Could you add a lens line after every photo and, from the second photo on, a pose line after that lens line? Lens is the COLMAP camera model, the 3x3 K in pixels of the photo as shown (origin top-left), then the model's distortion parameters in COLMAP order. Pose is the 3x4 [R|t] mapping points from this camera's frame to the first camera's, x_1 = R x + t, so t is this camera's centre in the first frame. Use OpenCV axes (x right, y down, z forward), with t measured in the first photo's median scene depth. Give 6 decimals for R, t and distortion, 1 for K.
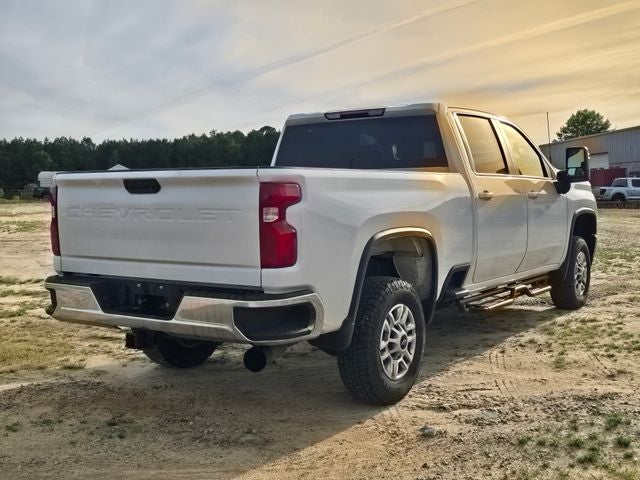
lens RADIAL K [[760.1, 0, 325.7], [0, 760.1, 226.4], [0, 0, 1]] dist [0.051646, 0.000000]
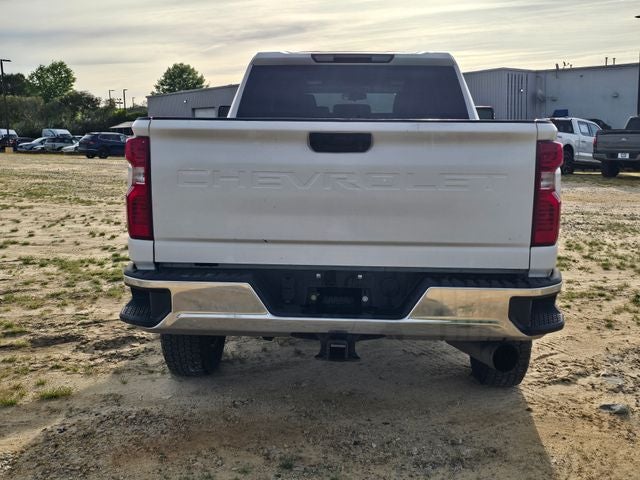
lens RADIAL K [[760.1, 0, 330.0], [0, 760.1, 233.9], [0, 0, 1]] dist [0.051646, 0.000000]
pose [[0.854392, -0.043430, 0.517810, -0.565379], [0.005686, 0.997223, 0.074258, -0.016923], [-0.519597, -0.060502, 0.852267, 0.337279]]
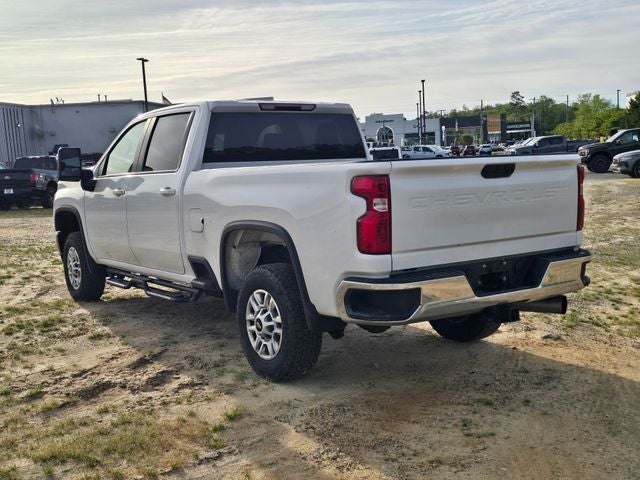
lens RADIAL K [[760.1, 0, 310.6], [0, 760.1, 235.5], [0, 0, 1]] dist [0.051646, 0.000000]
pose [[0.364896, -0.086739, 0.926999, -1.192196], [0.080140, 0.994882, 0.061546, -0.044049], [-0.927593, 0.051832, 0.369980, 0.763213]]
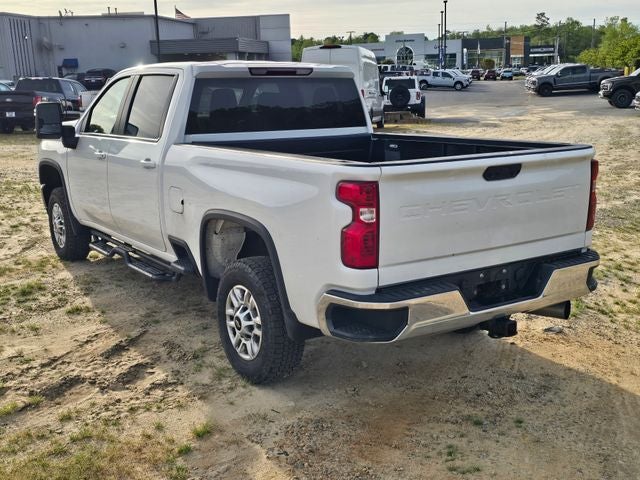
lens RADIAL K [[760.1, 0, 324.3], [0, 760.1, 240.7], [0, 0, 1]] dist [0.051646, 0.000000]
pose [[0.369503, -0.178647, 0.911895, -1.085909], [0.052094, 0.983785, 0.171622, -0.128723], [-0.927768, -0.015910, 0.372818, 0.759014]]
